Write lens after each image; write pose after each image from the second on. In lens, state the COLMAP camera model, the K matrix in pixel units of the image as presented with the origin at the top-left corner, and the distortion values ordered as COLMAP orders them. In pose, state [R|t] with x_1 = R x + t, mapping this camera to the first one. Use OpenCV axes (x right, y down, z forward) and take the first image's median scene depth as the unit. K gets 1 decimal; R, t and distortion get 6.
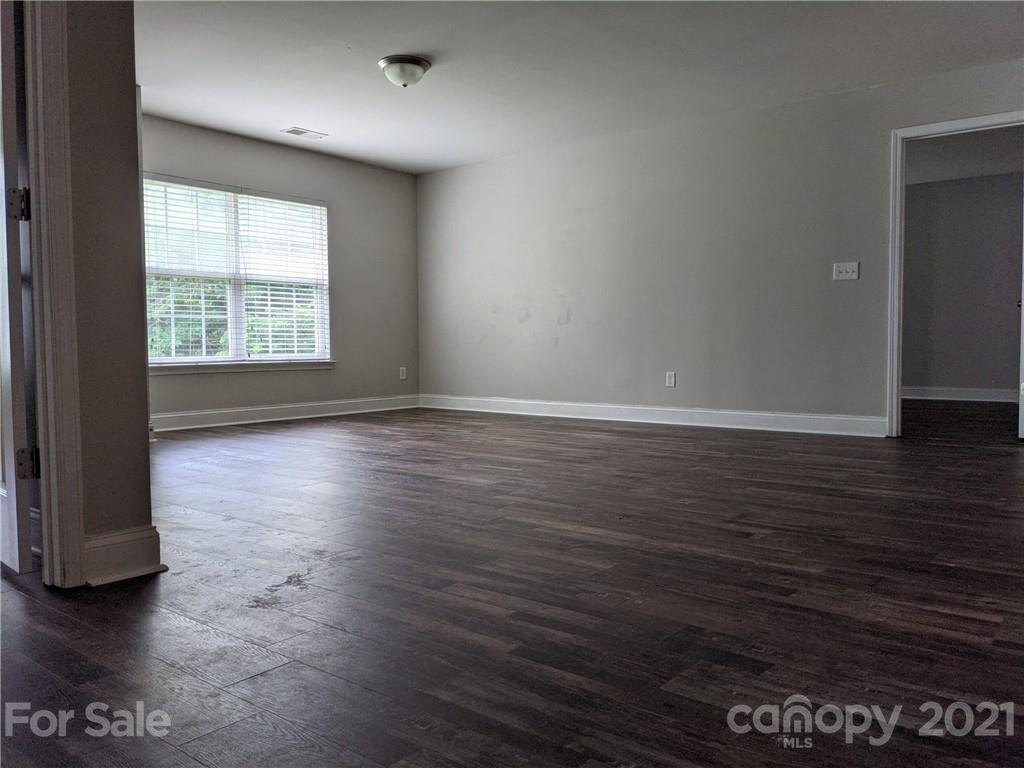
lens RADIAL K [[806.2, 0, 512.3], [0, 806.2, 389.5], [0, 0, 1]] dist [0.049183, -0.066433]
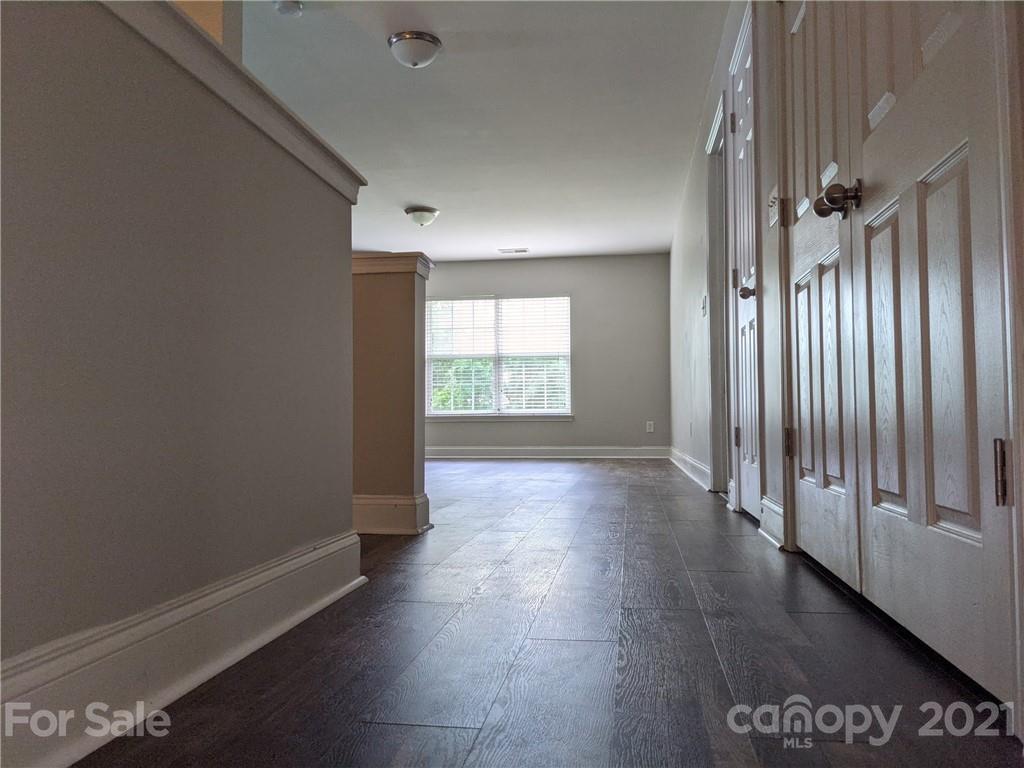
lens RADIAL K [[806.2, 0, 510.5], [0, 806.2, 386.2], [0, 0, 1]] dist [0.049183, -0.066433]
pose [[0.510536, -0.042107, -0.858825, 0.884408], [-0.046519, 0.995985, -0.076485, 0.022796], [0.858597, 0.079000, 0.506527, 0.294463]]
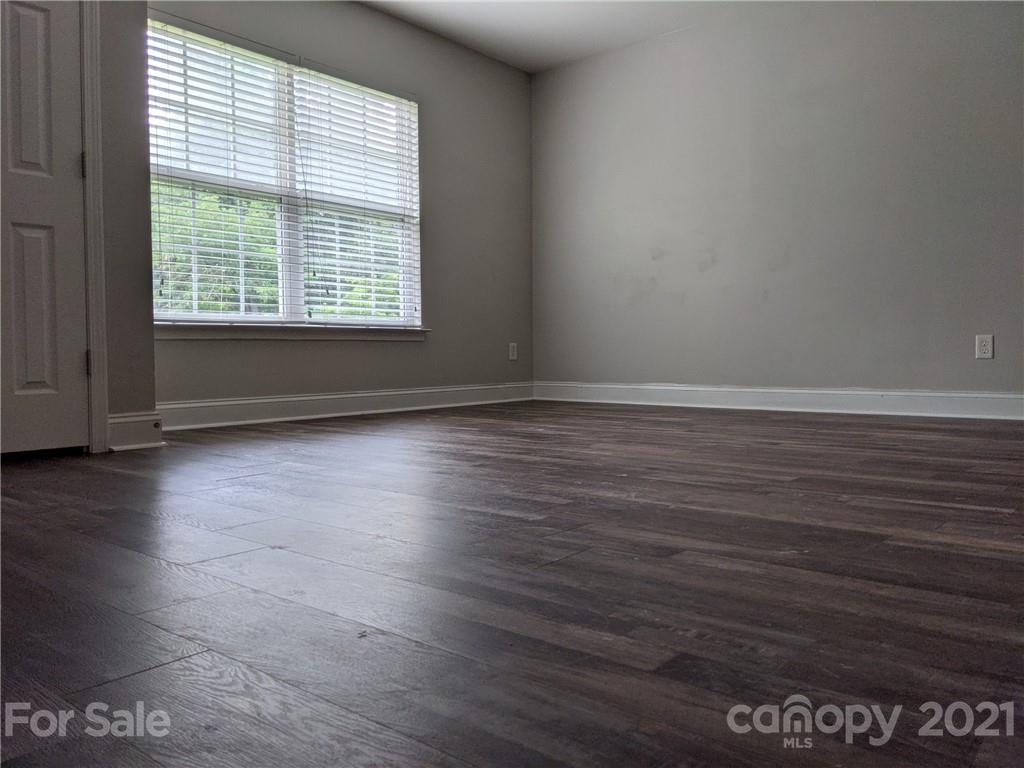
lens RADIAL K [[806.2, 0, 507.7], [0, 806.2, 378.5], [0, 0, 1]] dist [0.049183, -0.066433]
pose [[0.999820, -0.002798, -0.018750, -0.150854], [0.002345, 0.999706, -0.024143, 0.024685], [0.018813, 0.024095, 0.999533, 0.348158]]
